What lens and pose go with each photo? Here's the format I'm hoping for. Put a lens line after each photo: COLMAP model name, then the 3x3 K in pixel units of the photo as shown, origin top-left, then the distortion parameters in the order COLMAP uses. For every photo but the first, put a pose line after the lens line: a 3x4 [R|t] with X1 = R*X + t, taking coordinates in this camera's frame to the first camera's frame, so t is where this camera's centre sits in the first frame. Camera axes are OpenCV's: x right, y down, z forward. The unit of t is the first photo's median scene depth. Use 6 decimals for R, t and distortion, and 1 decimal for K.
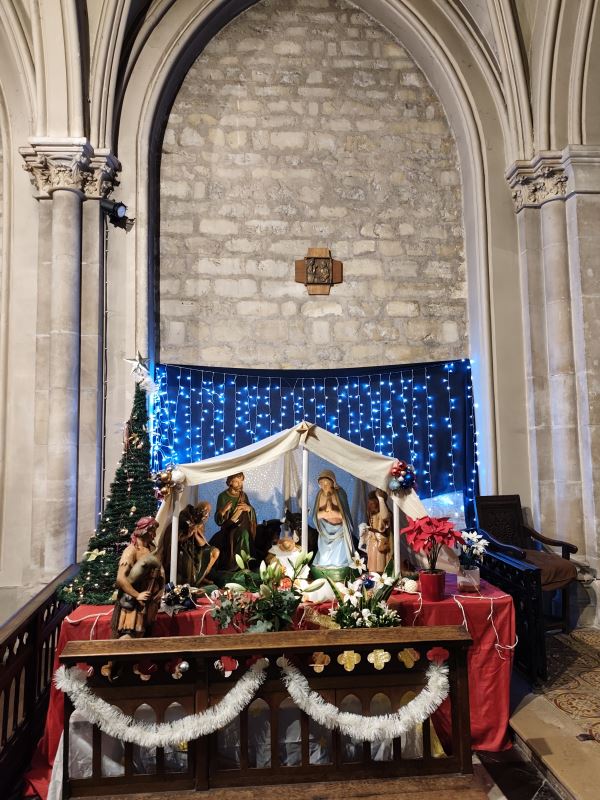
lens RADIAL K [[532.8, 0, 298.6], [0, 532.8, 397.2], [0, 0, 1]] dist [0.008088, 0.000211]
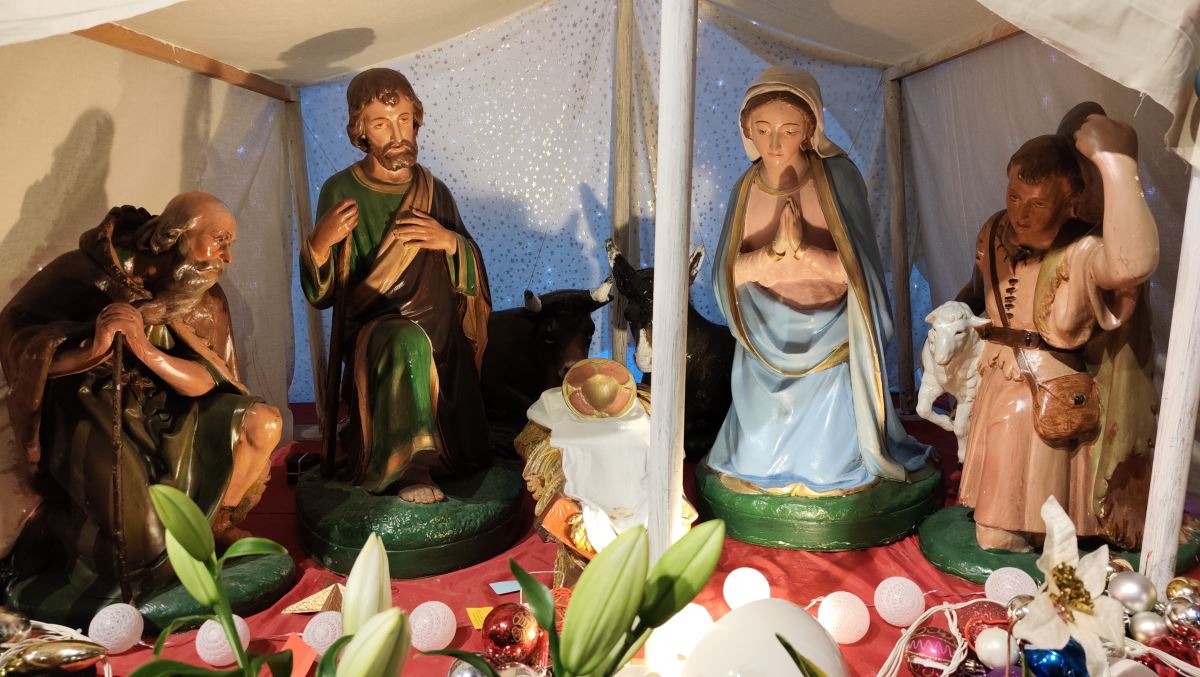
lens RADIAL K [[788.5, 0, 597.0], [0, 788.5, 337.8], [0, 0, 1]] dist [0.002538, -0.000054]
pose [[0.994099, 0.017019, -0.107136, 0.012733], [0.011179, 0.966287, 0.257226, 0.161448], [0.107901, -0.256906, 0.960394, 0.656919]]
